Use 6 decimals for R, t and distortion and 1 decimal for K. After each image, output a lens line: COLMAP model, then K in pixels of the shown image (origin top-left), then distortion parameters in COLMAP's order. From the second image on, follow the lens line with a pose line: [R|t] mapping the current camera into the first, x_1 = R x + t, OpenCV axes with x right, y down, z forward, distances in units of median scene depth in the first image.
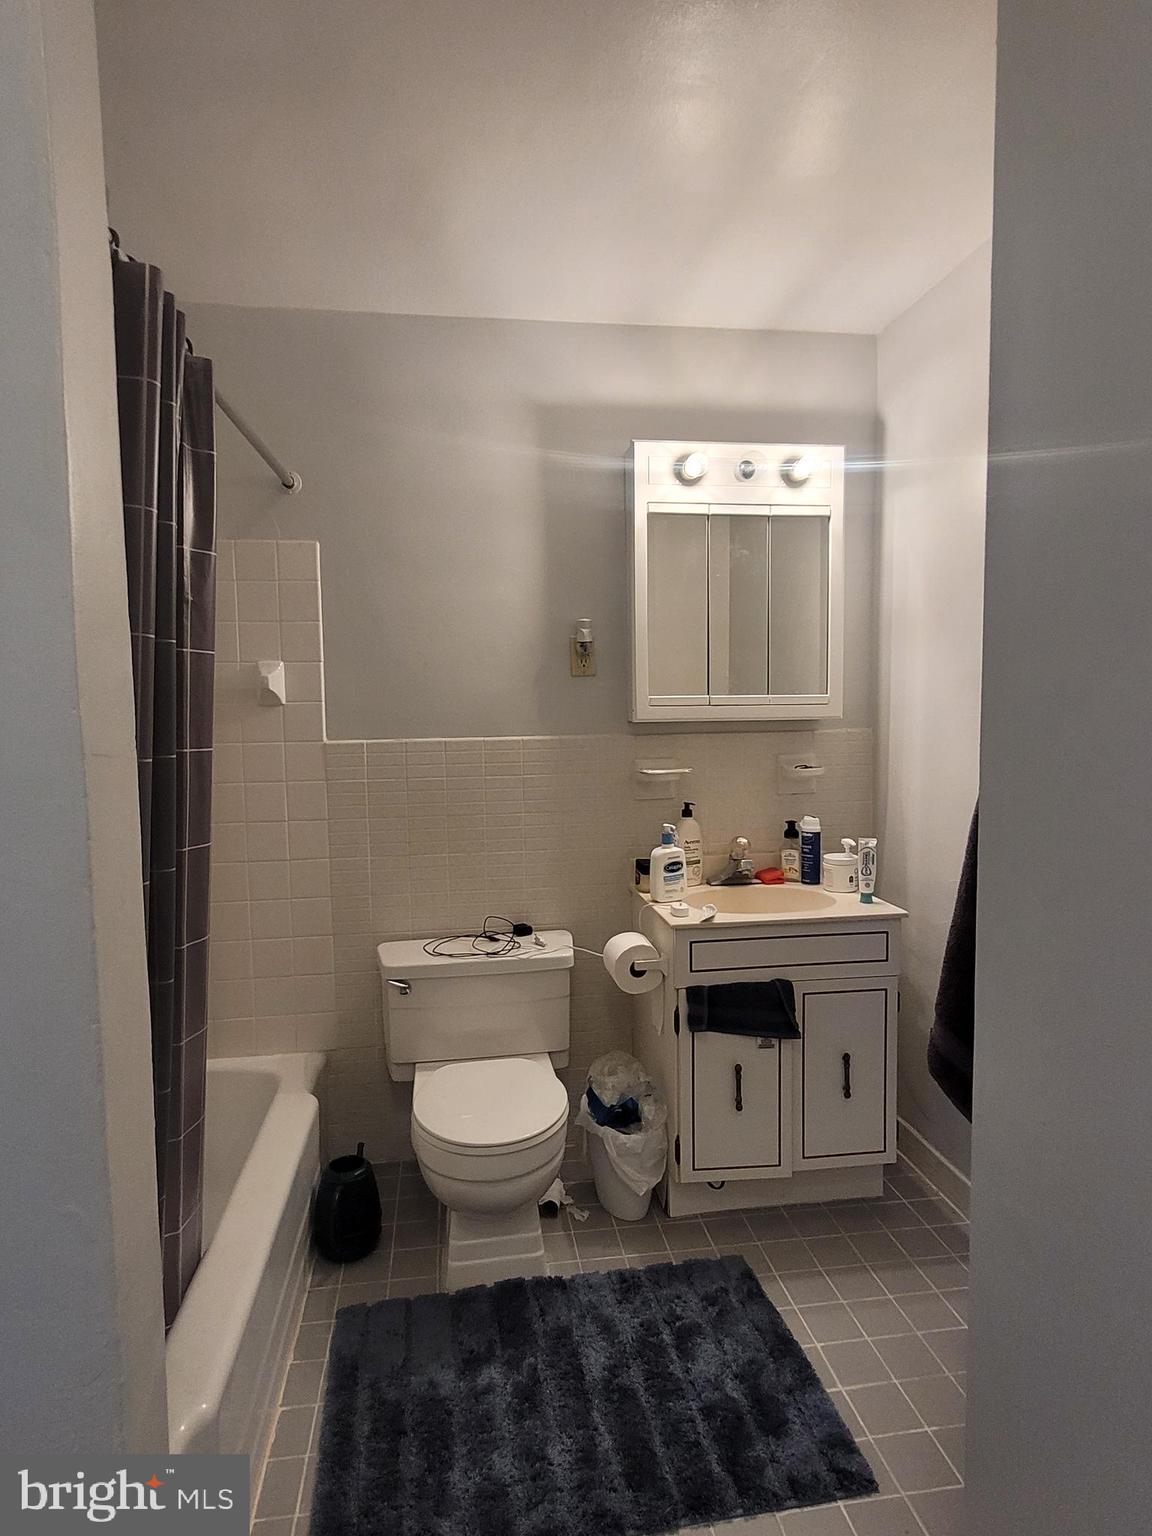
lens RADIAL K [[839.9, 0, 577.7], [0, 839.9, 765.2], [0, 0, 1]] dist [0.010320, -0.007225]
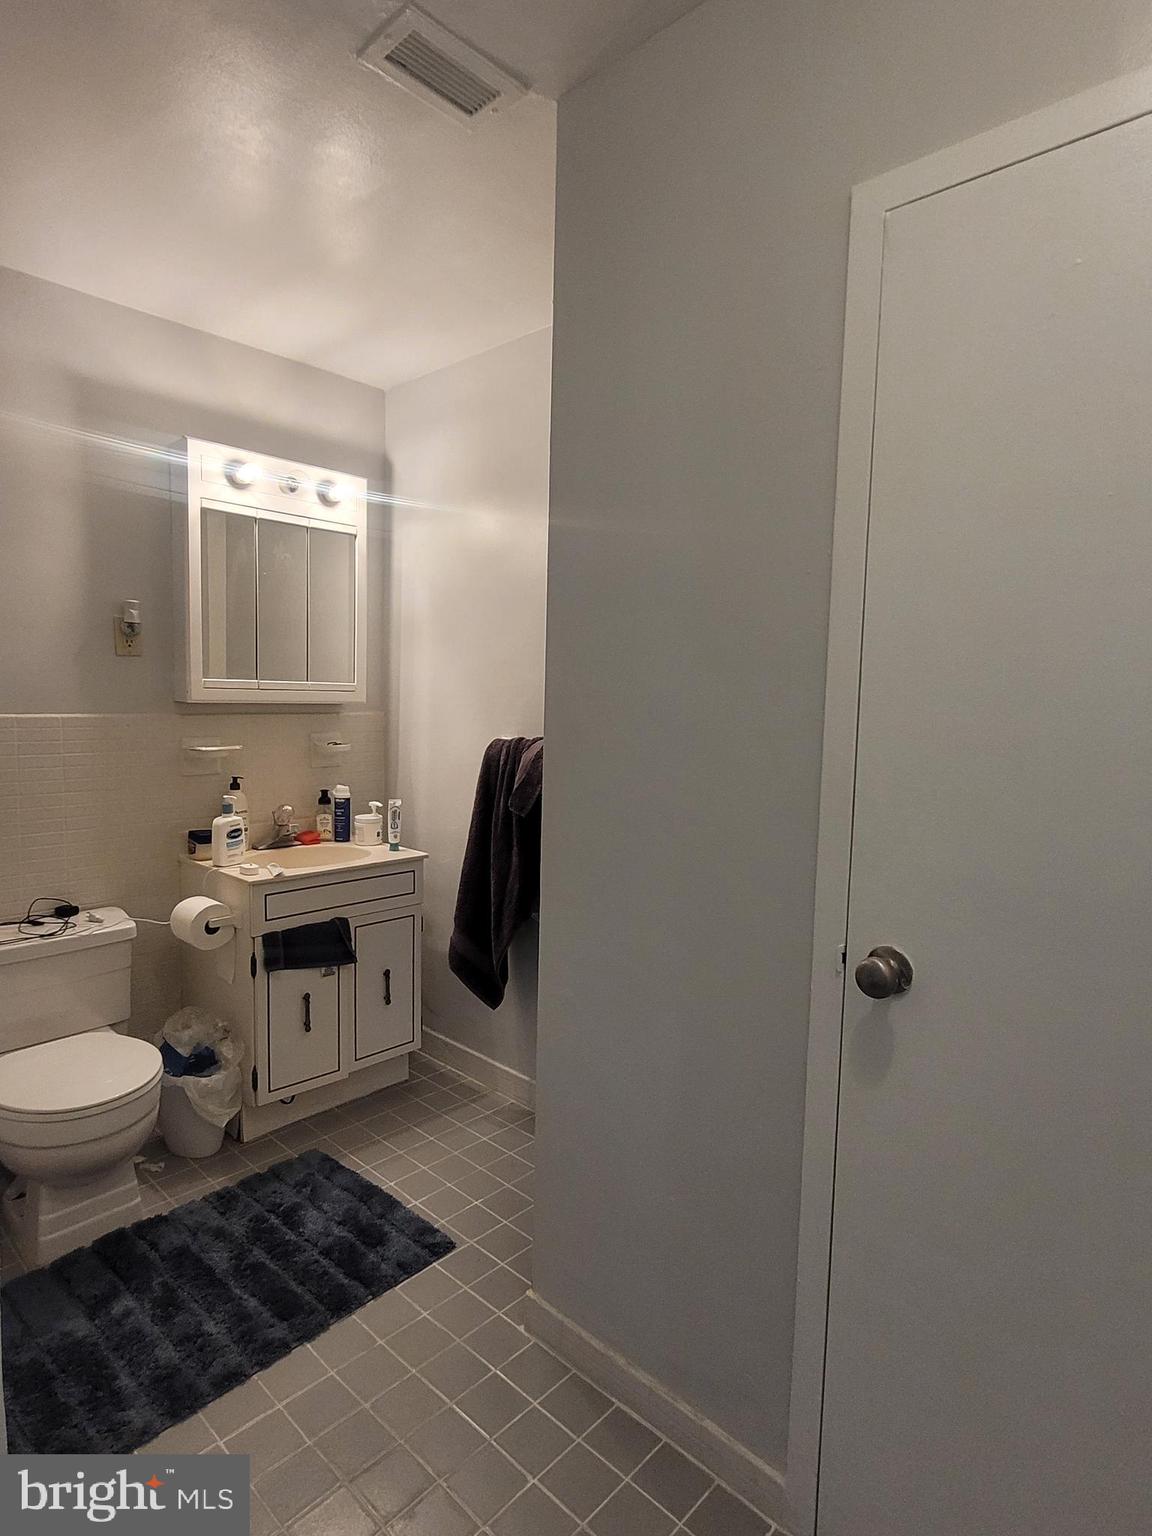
lens RADIAL K [[839.9, 0, 571.4], [0, 839.9, 765.4], [0, 0, 1]] dist [0.010320, -0.007225]
pose [[0.778578, -0.022587, 0.627142, -0.241461], [0.011611, 0.999699, 0.021590, 0.012439], [-0.627441, -0.009528, 0.778606, -0.147202]]
